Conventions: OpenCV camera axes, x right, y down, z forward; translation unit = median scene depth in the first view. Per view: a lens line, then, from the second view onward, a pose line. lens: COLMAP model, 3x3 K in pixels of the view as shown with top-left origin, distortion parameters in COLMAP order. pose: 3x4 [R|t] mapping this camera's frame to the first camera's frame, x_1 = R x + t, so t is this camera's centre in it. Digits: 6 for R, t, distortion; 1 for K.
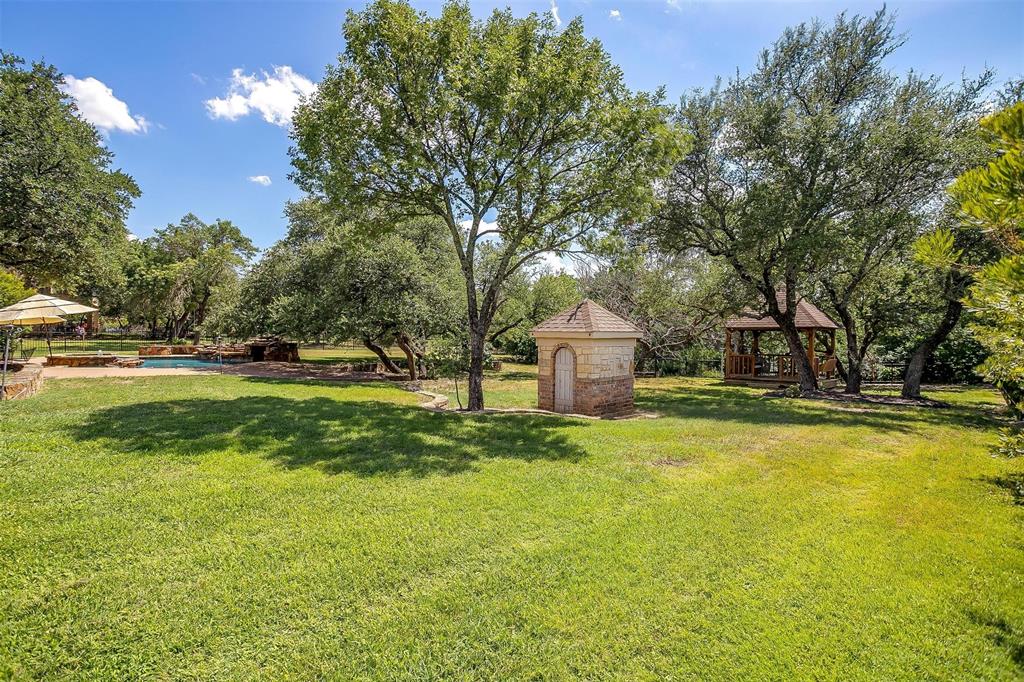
lens RADIAL K [[503.5, 0, 510.3], [0, 503.5, 336.0], [0, 0, 1]] dist [-0.012255, 0.000150]
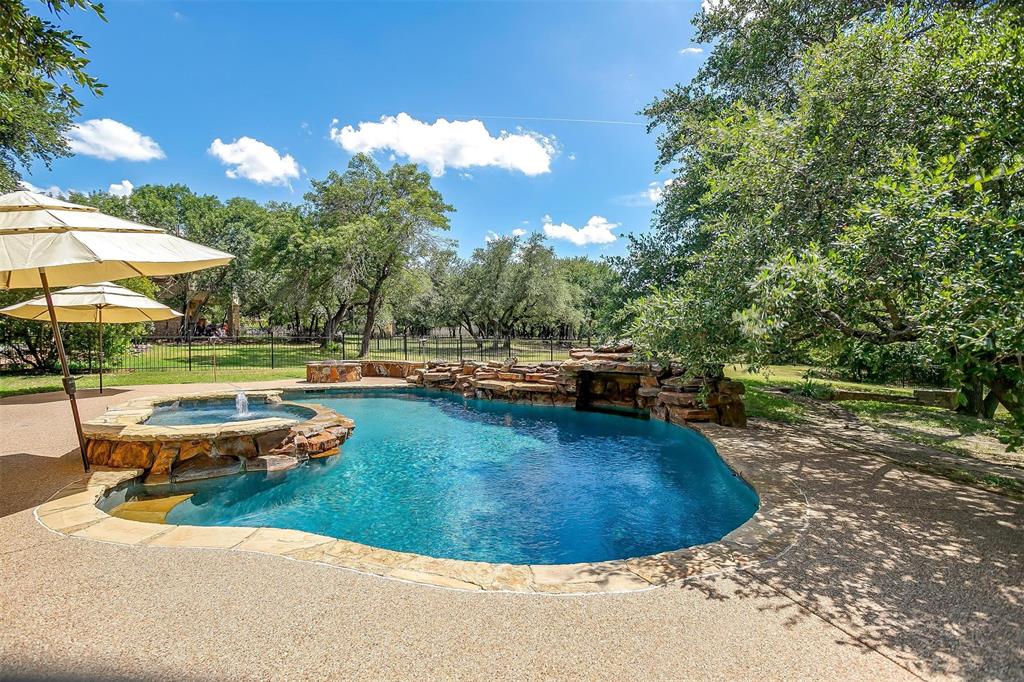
lens RADIAL K [[503.5, 0, 510.3], [0, 503.5, 336.0], [0, 0, 1]] dist [-0.012255, 0.000150]
pose [[0.980899, -0.002361, -0.194502, -0.342165], [0.002081, 0.999996, -0.001641, -0.004805], [0.194505, 0.001205, 0.980901, 0.419973]]
